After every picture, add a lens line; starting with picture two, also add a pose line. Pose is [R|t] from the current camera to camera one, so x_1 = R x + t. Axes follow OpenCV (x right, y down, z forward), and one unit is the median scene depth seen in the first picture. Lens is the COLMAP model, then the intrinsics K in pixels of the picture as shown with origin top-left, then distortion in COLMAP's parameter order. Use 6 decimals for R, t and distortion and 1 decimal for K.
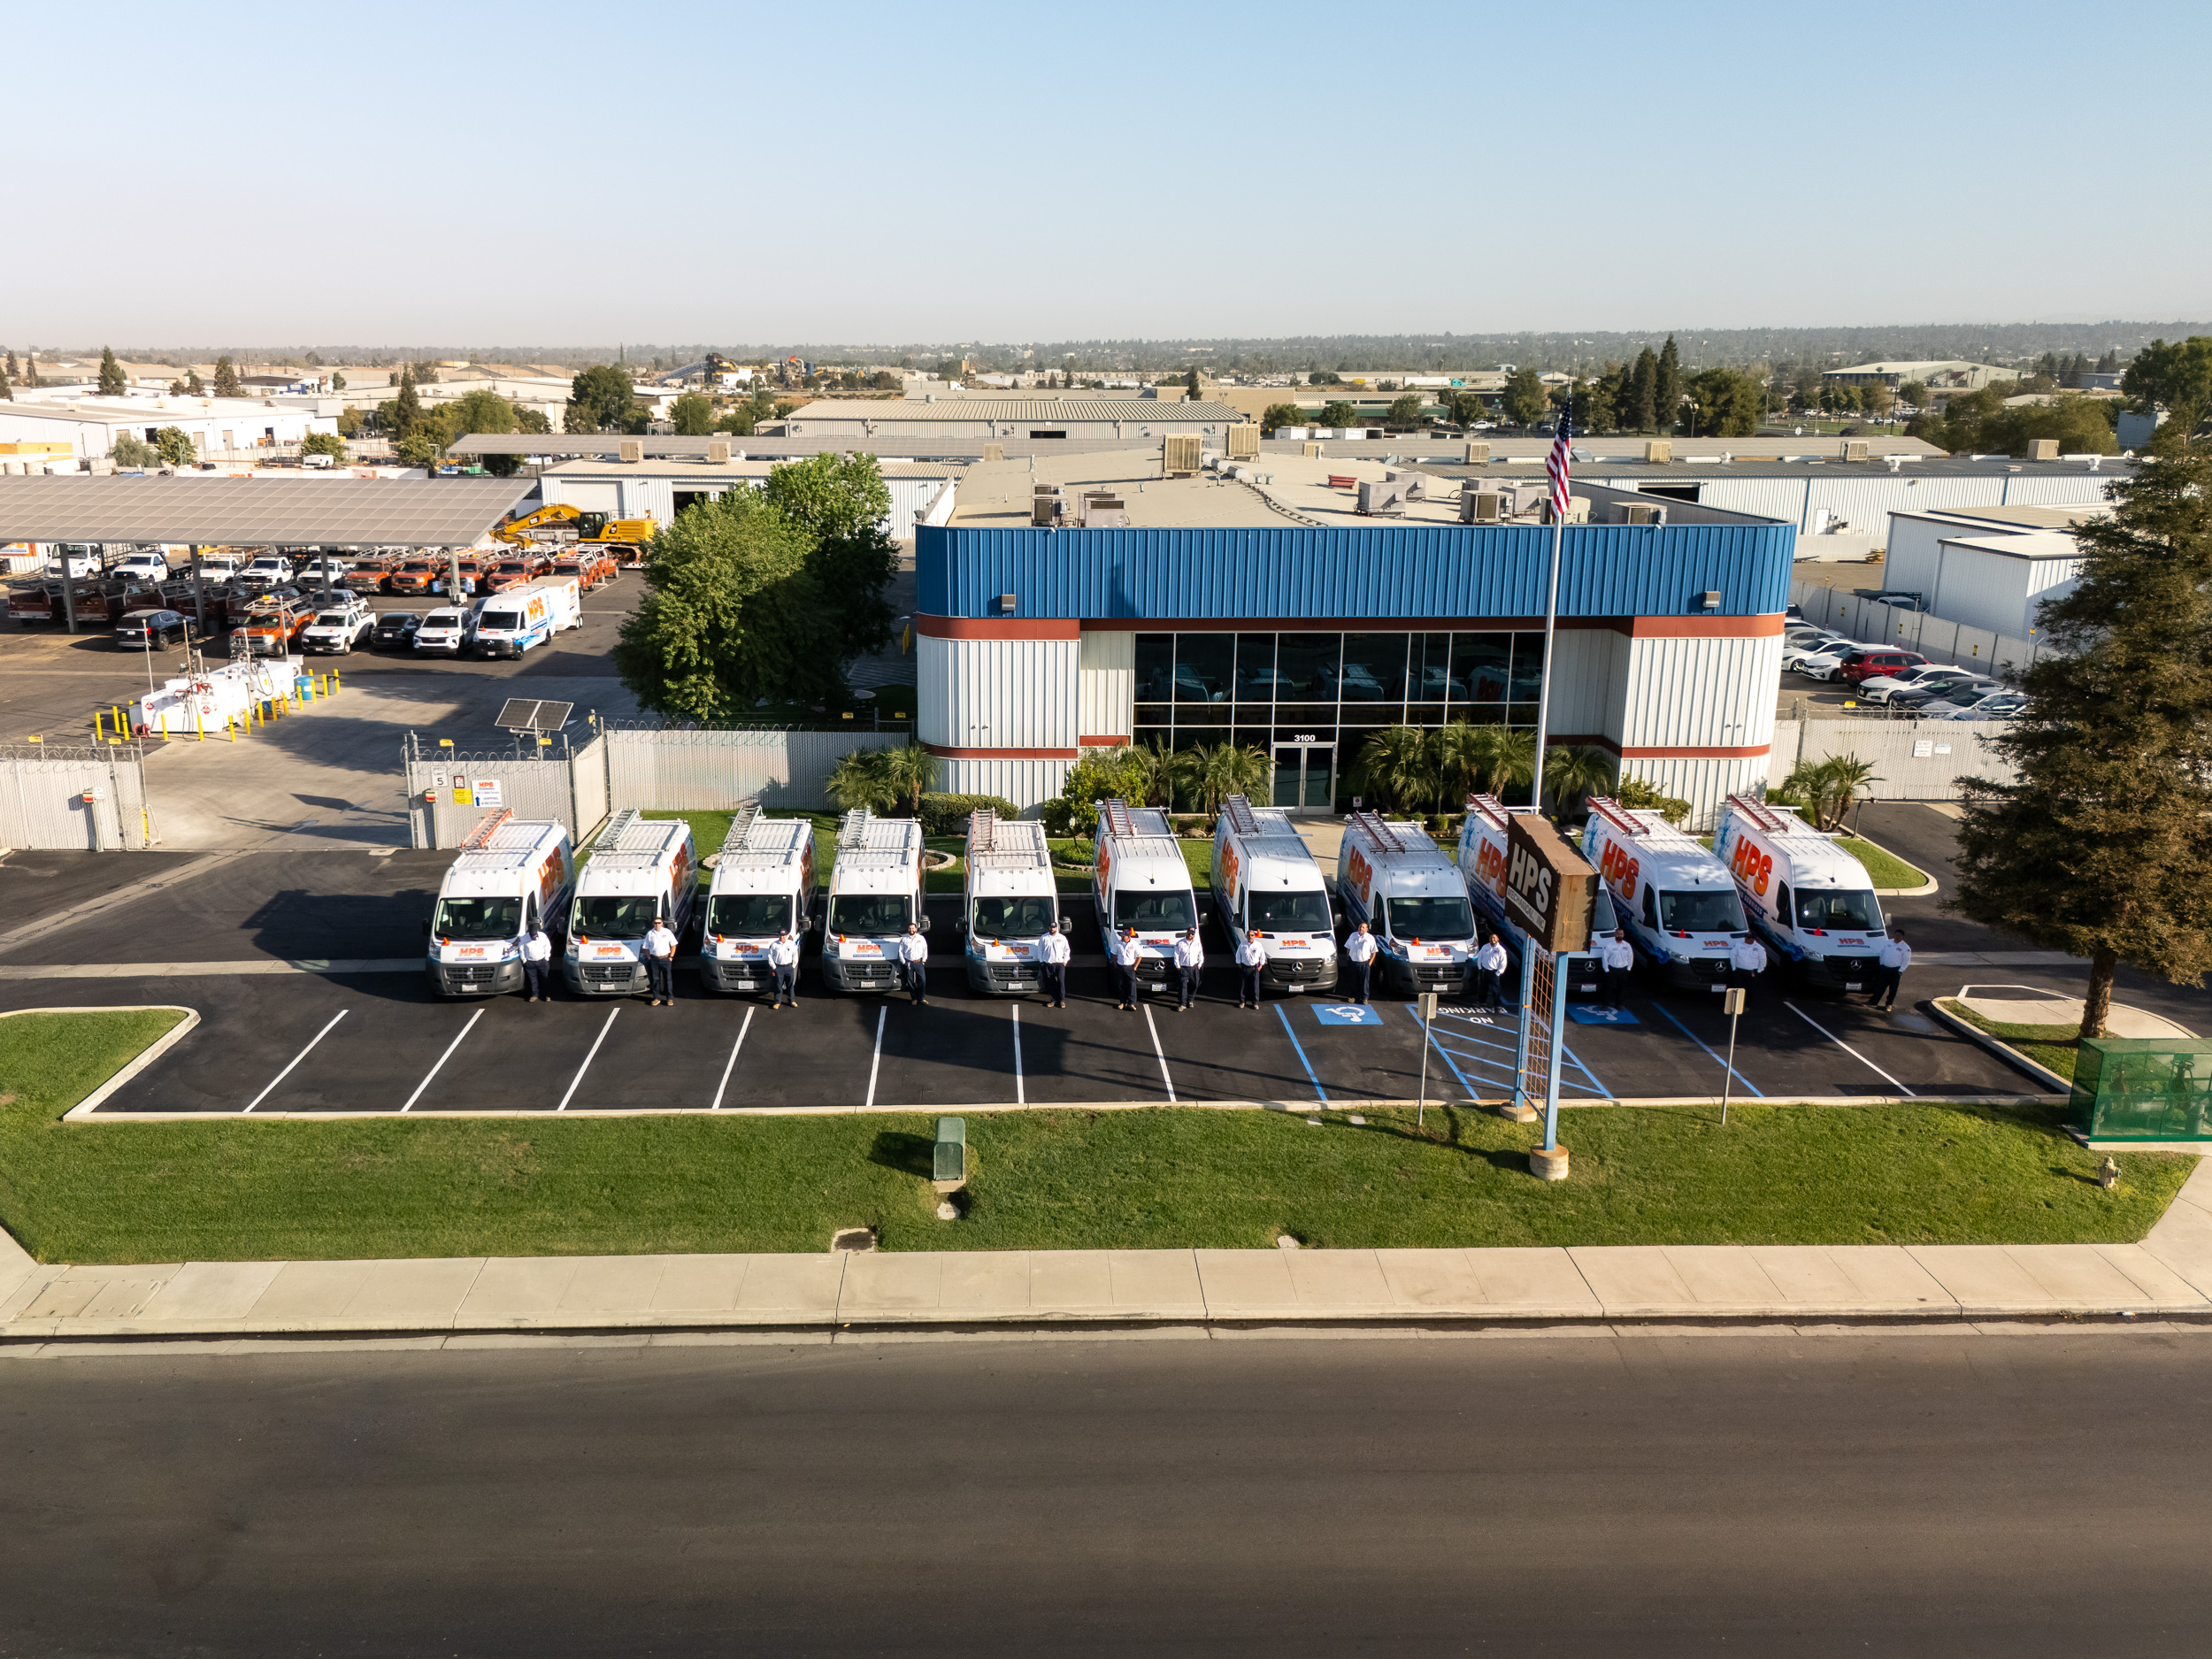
lens RADIAL K [[1776.4, 0, 1022.7], [0, 1776.4, 849.9], [0, 0, 1]] dist [0.057326, -0.048407]
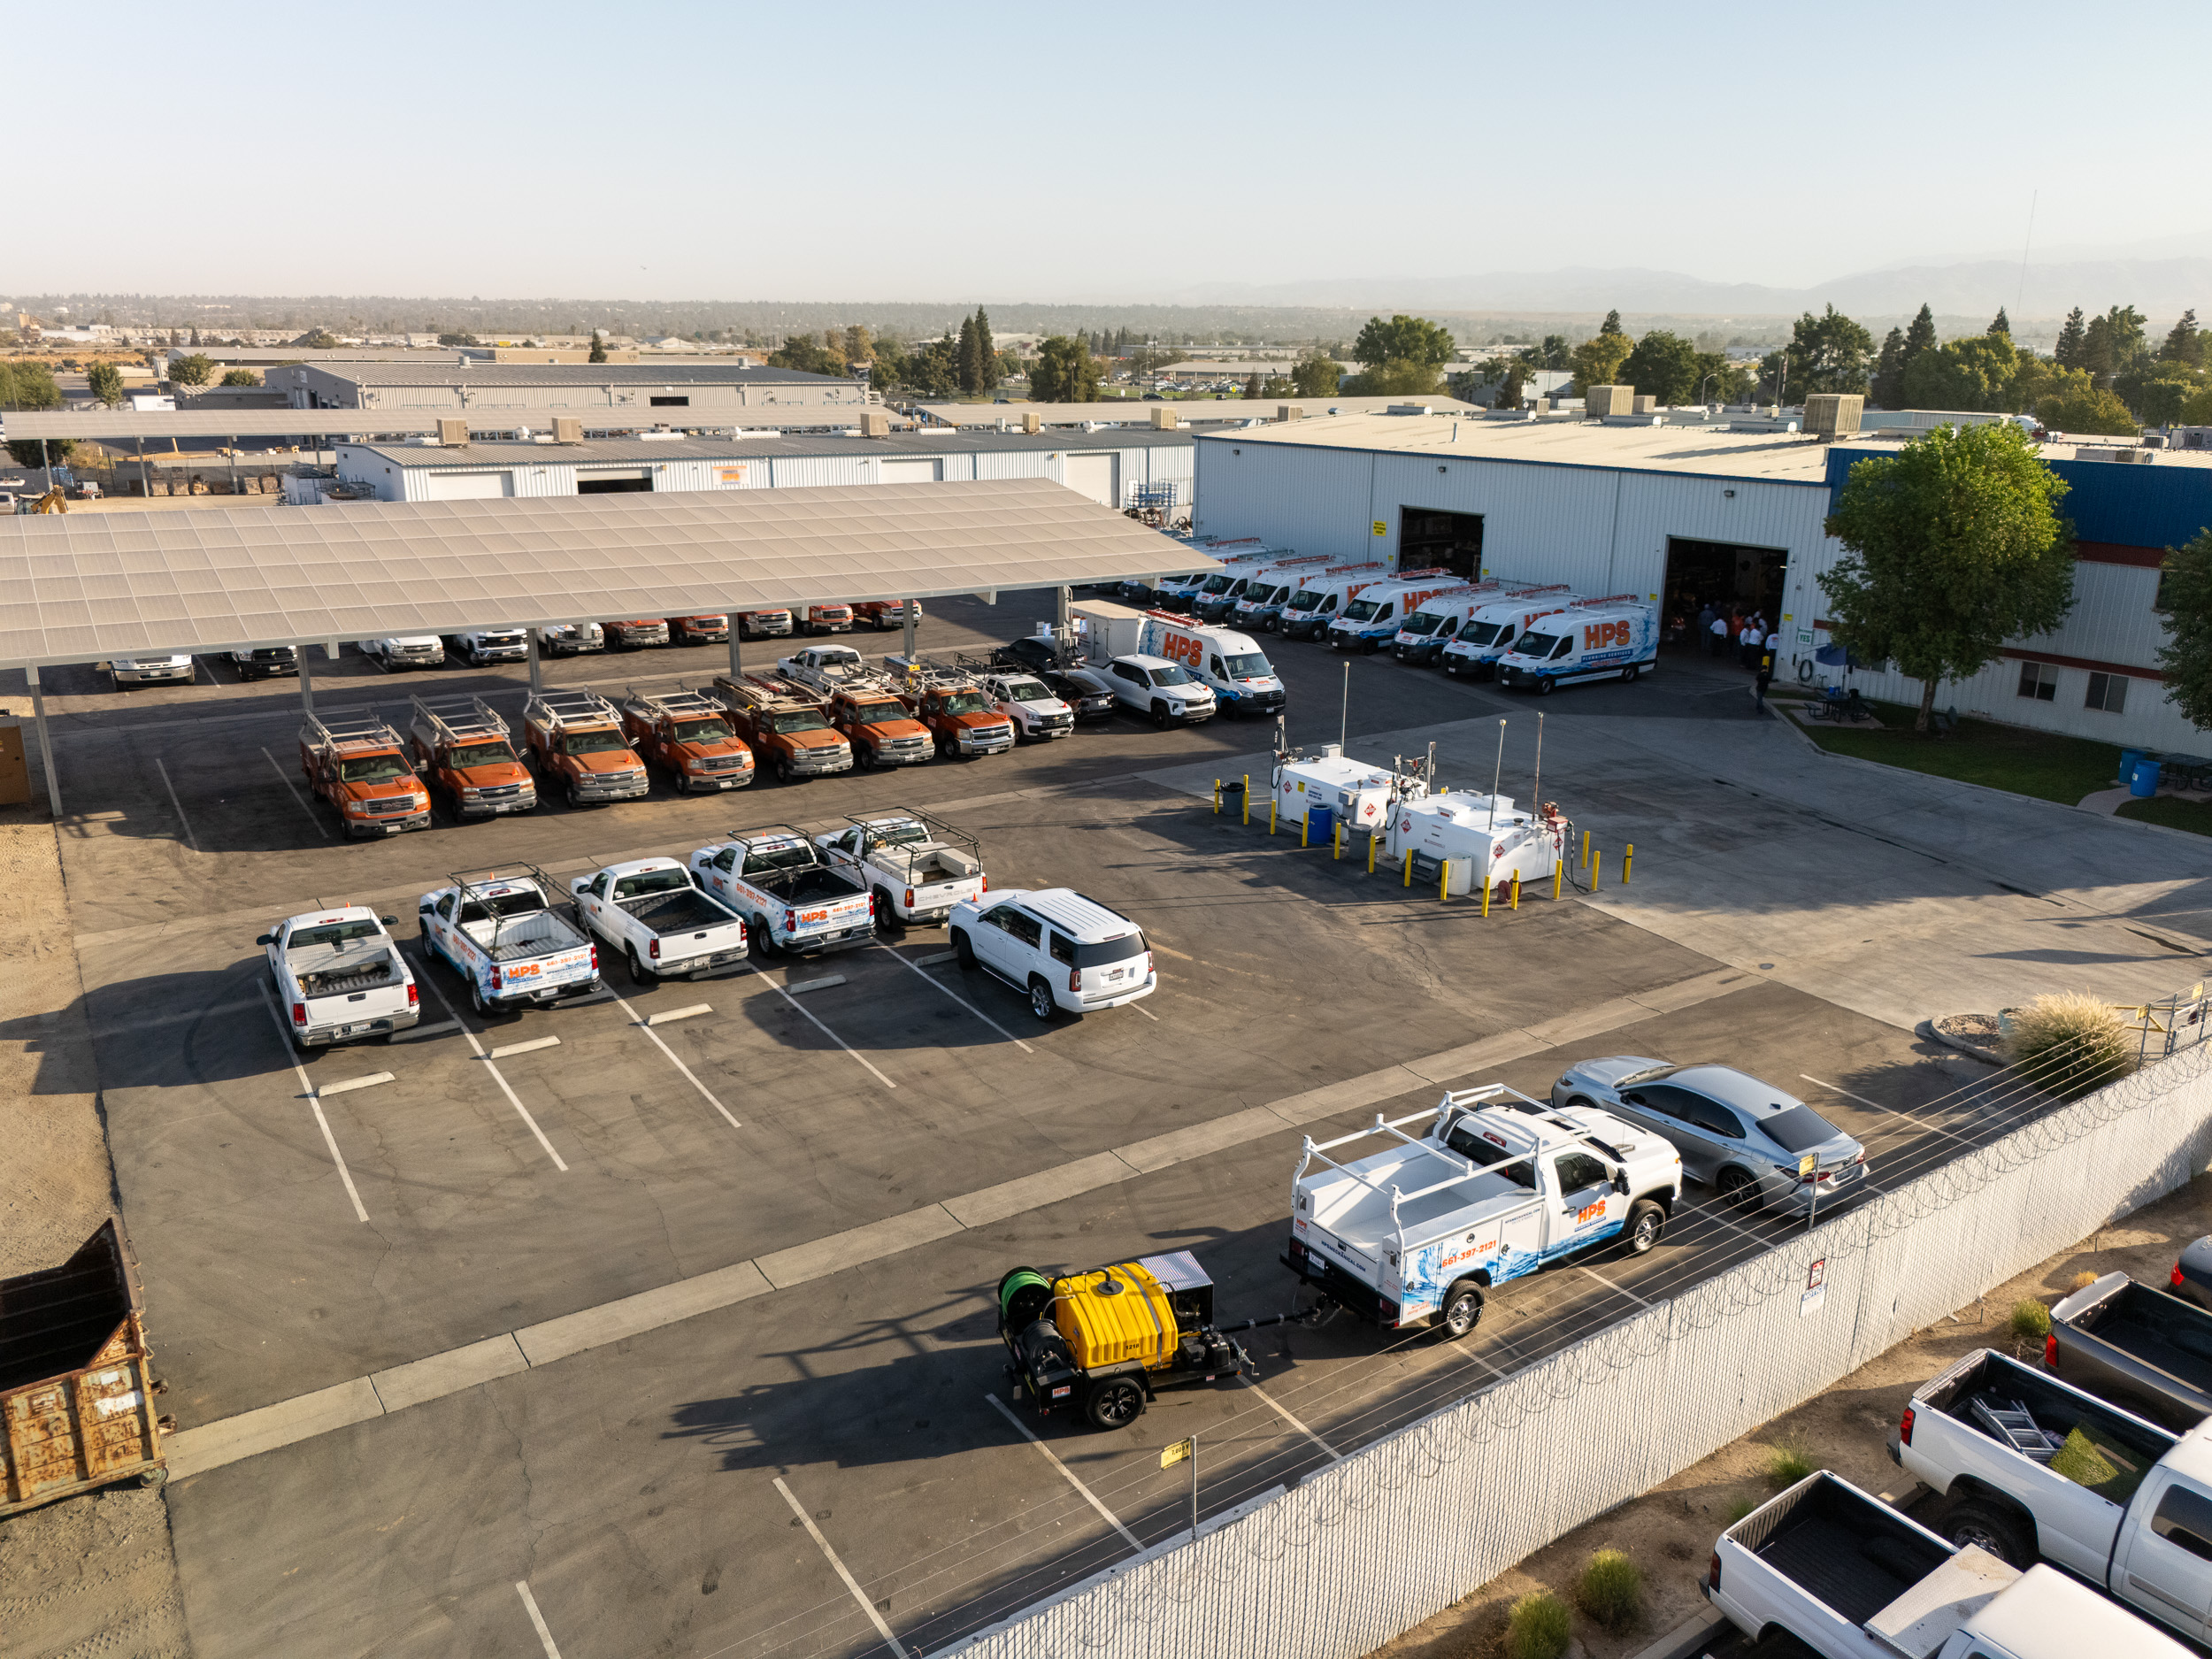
lens RADIAL K [[1618.3, 0, 1099.0], [0, 1618.3, 837.5], [0, 0, 1]] dist [0.056209, -0.049543]
pose [[0.837017, -0.156628, 0.524280, -1.175419], [0.137430, 0.987619, 0.075642, -0.191486], [-0.529637, 0.008738, 0.848180, 0.749869]]
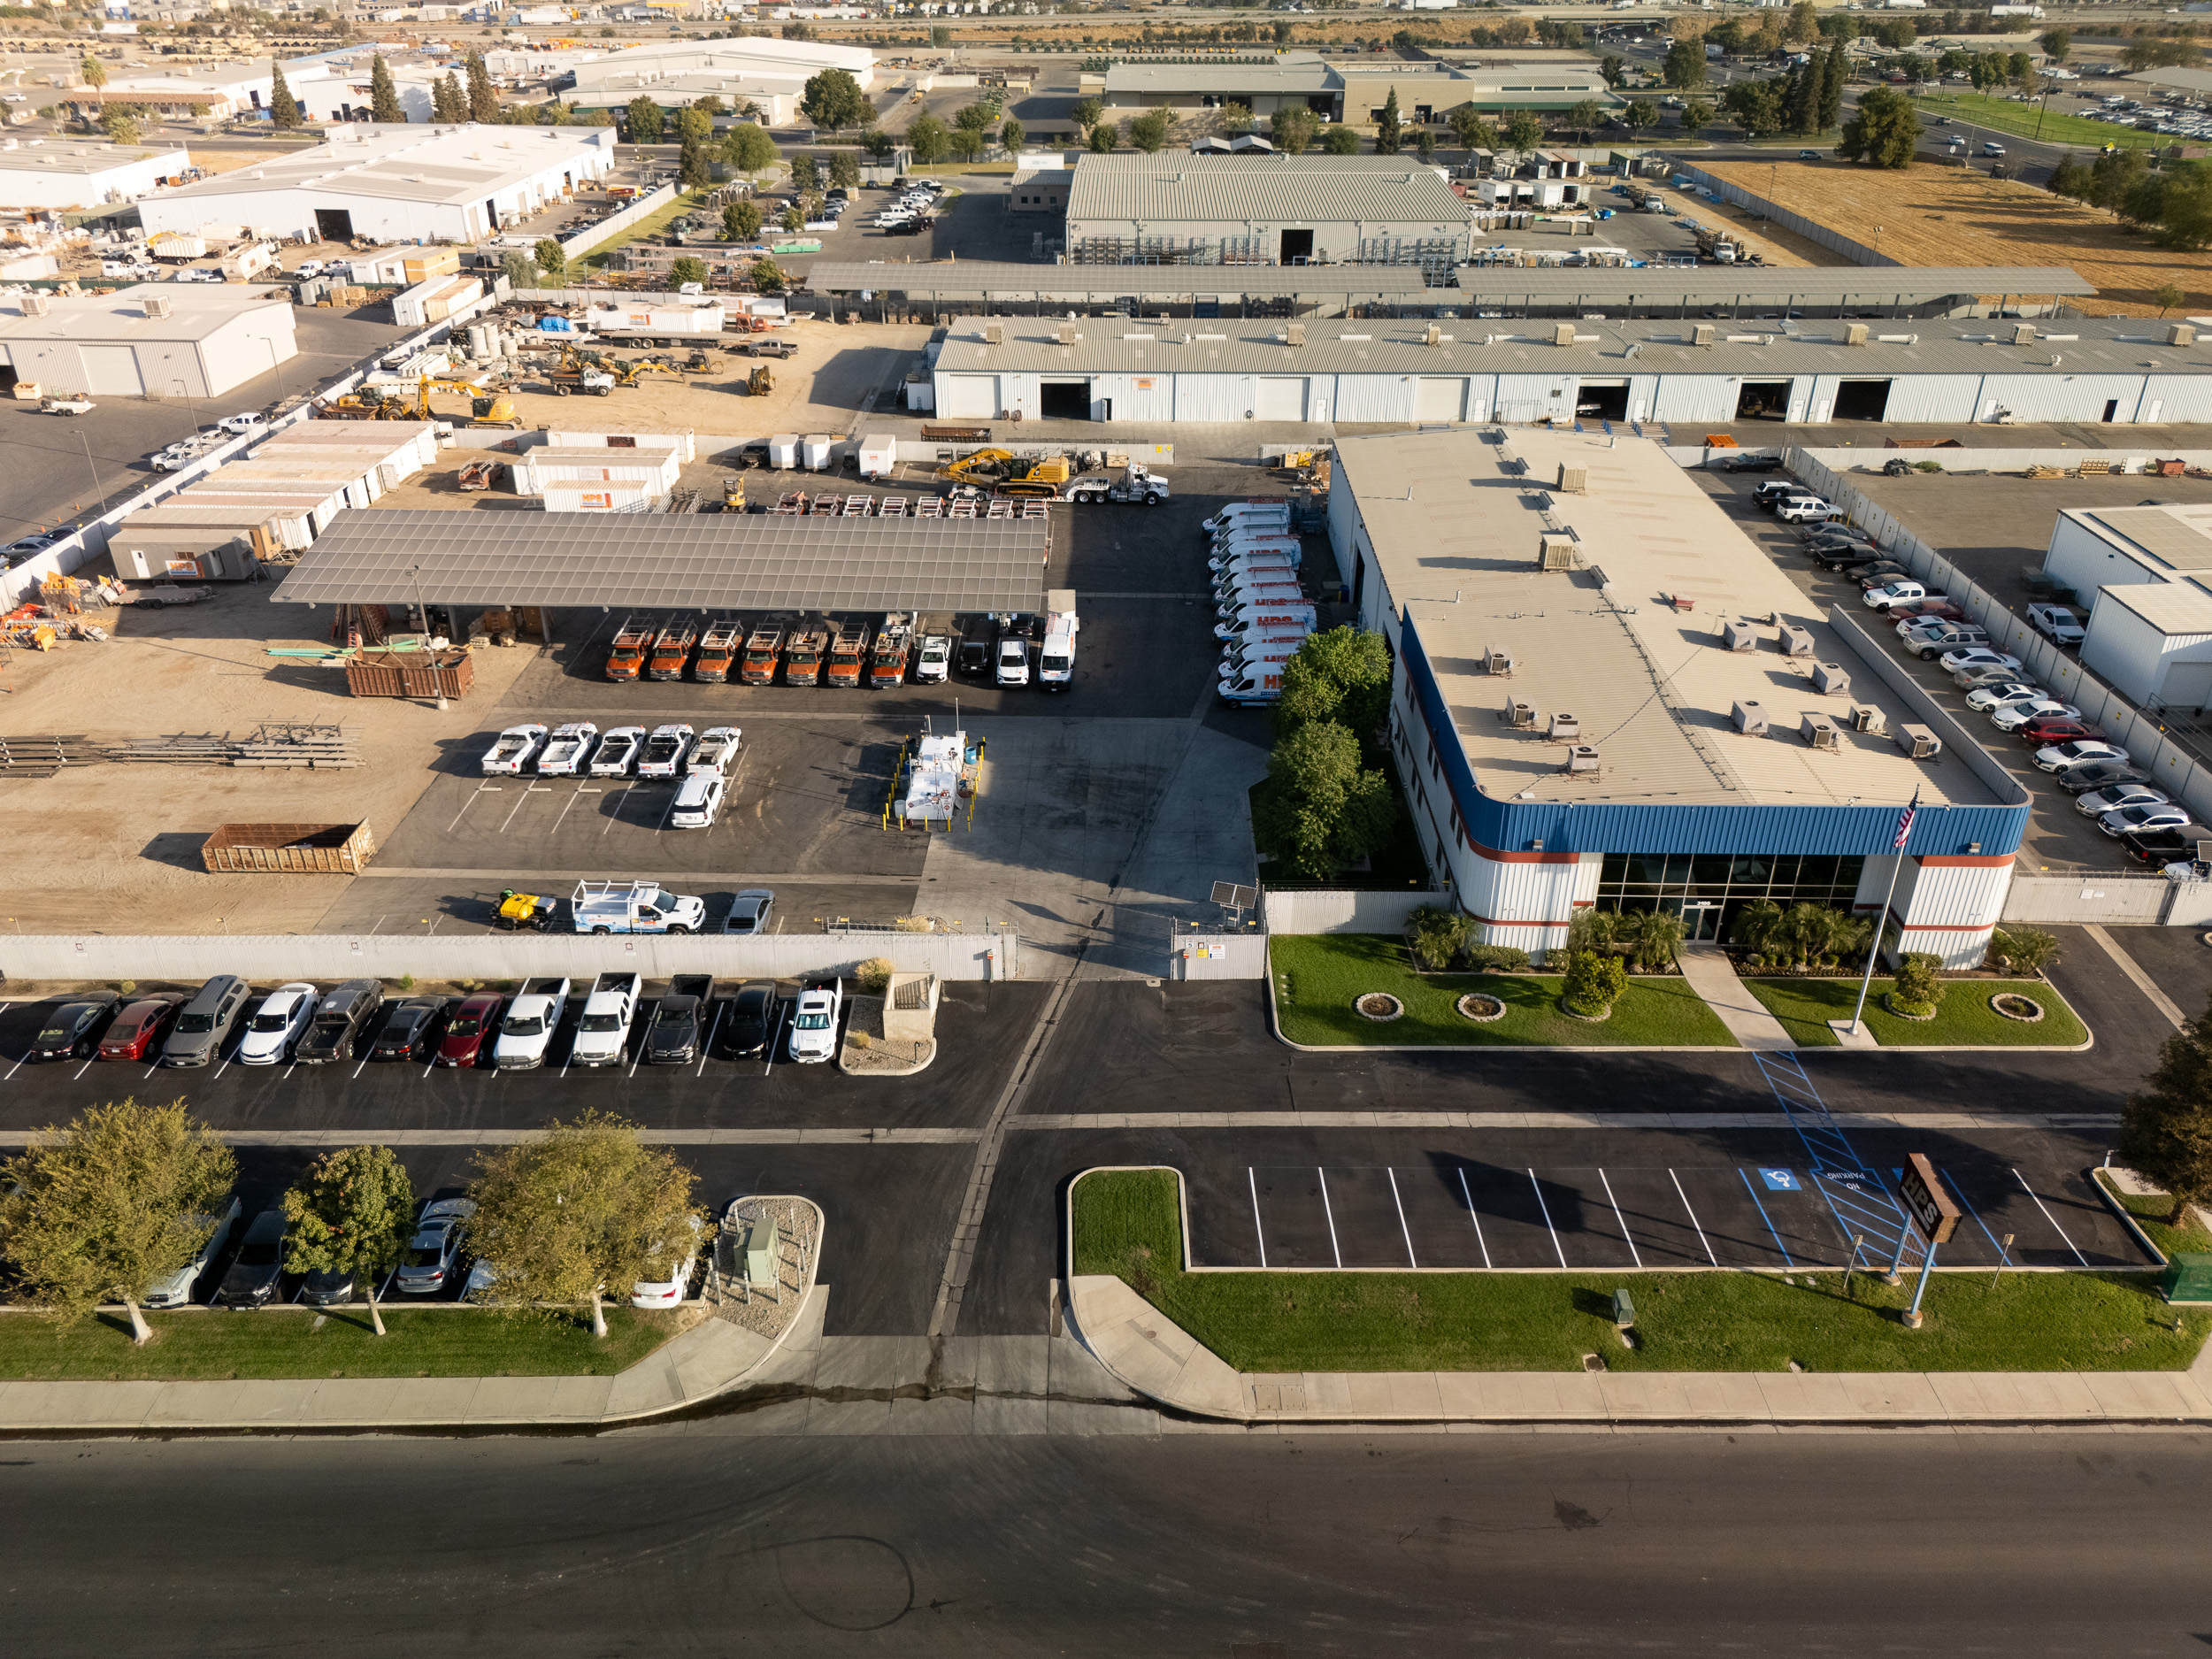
lens RADIAL K [[1618.3, 0, 1106.3], [0, 1618.3, 843.6], [0, 0, 1]] dist [0.056209, -0.049543]
pose [[0.999860, 0.007257, -0.015052, -0.381562], [-0.003190, 0.967097, 0.254388, -0.517460], [0.016403, -0.254304, 0.966985, -0.449319]]
